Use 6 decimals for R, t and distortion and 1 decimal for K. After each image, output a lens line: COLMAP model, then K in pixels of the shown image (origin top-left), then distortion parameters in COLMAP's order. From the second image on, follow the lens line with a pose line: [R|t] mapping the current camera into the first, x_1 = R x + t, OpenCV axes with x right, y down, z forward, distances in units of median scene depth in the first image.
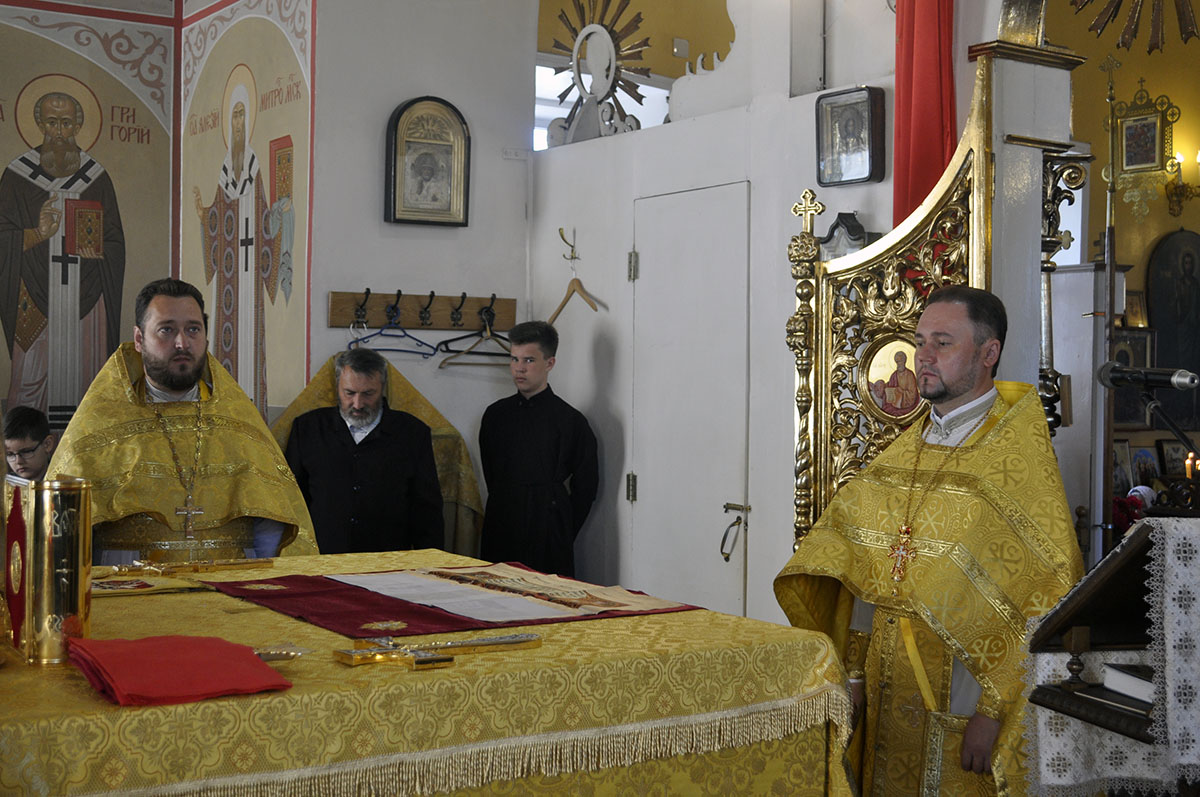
lens RADIAL K [[1551.5, 0, 600.0], [0, 1551.5, 398.5], [0, 0, 1]] dist [-0.017416, 0.006902]
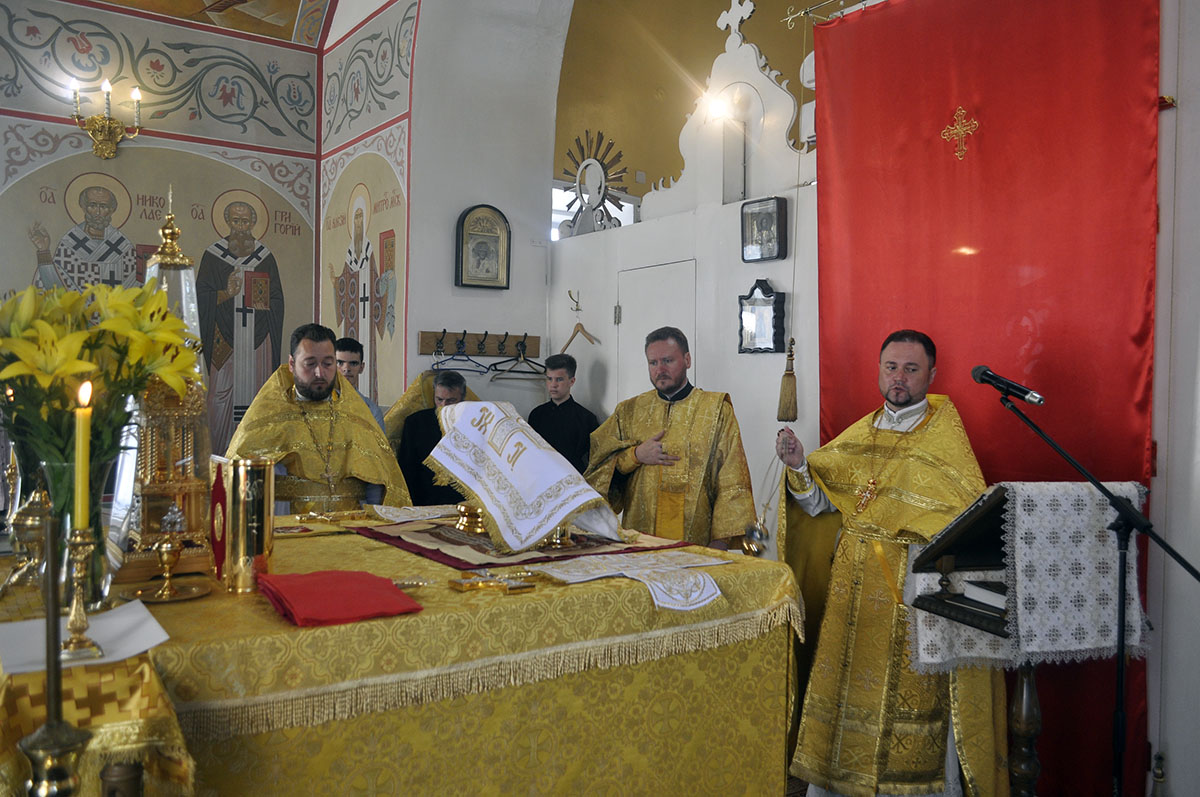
lens RADIAL K [[960.1, 0, 601.2], [0, 960.1, 400.7], [0, 0, 1]] dist [-0.004469, 0.000908]
pose [[0.999648, -0.000185, 0.026512, -0.020221], [0.000200, 1.000000, -0.000565, 0.000446], [-0.026512, 0.000570, 0.999648, 0.046185]]
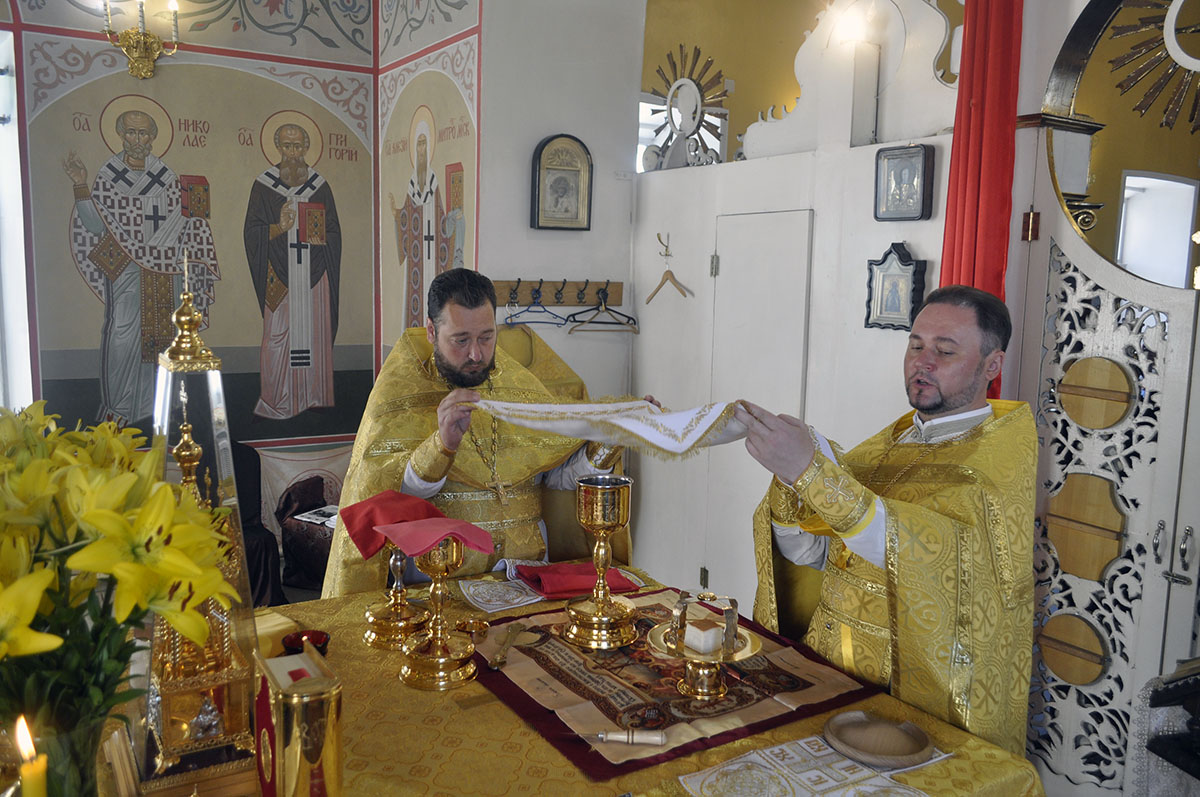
lens RADIAL K [[957.7, 0, 600.5], [0, 957.7, 401.2], [0, 0, 1]] dist [-0.007425, 0.004080]
pose [[0.999487, 0.015085, -0.028265, -0.053172], [-0.011596, 0.992733, 0.119777, -0.066925], [0.029866, -0.119388, 0.992398, 0.151221]]
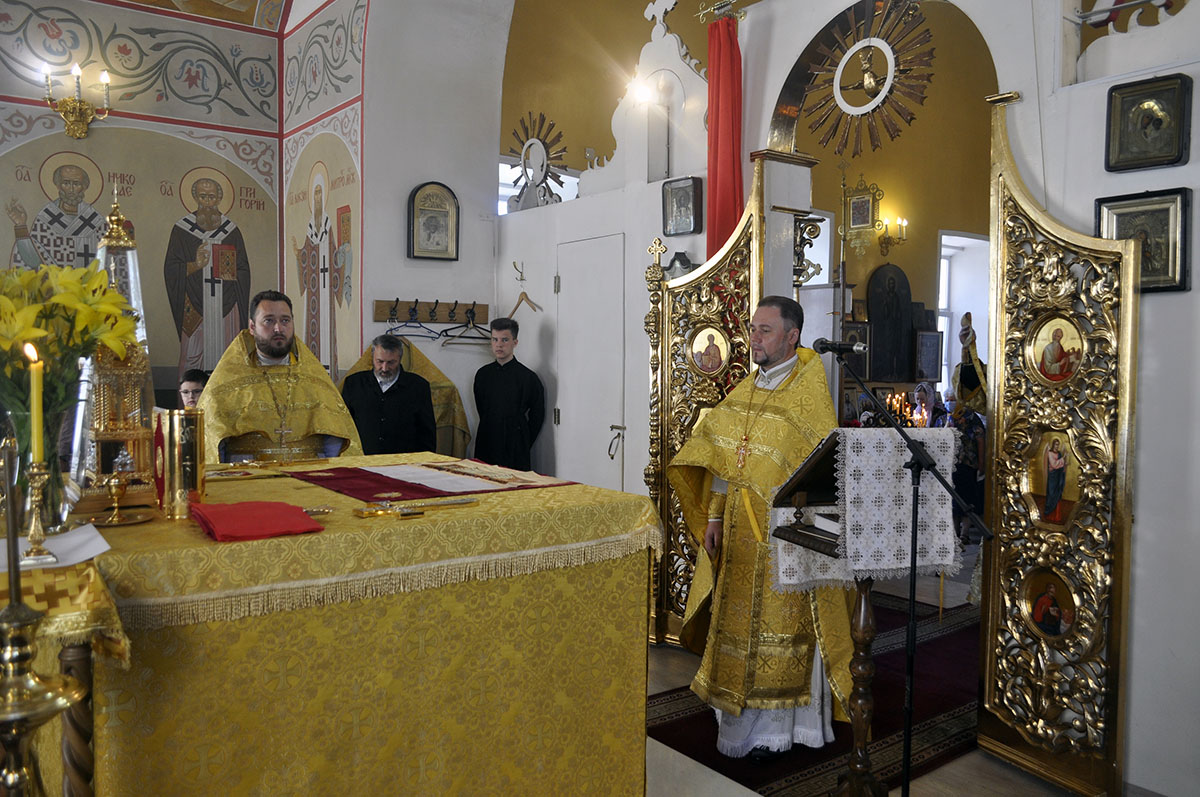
lens RADIAL K [[928.3, 0, 600.8], [0, 928.3, 399.9], [0, 0, 1]] dist [-0.010612, 0.001000]
pose [[0.998682, -0.006941, 0.050851, 0.016856], [0.005089, 0.999322, 0.036460, 0.002898], [-0.051070, -0.036153, 0.998040, -0.006982]]
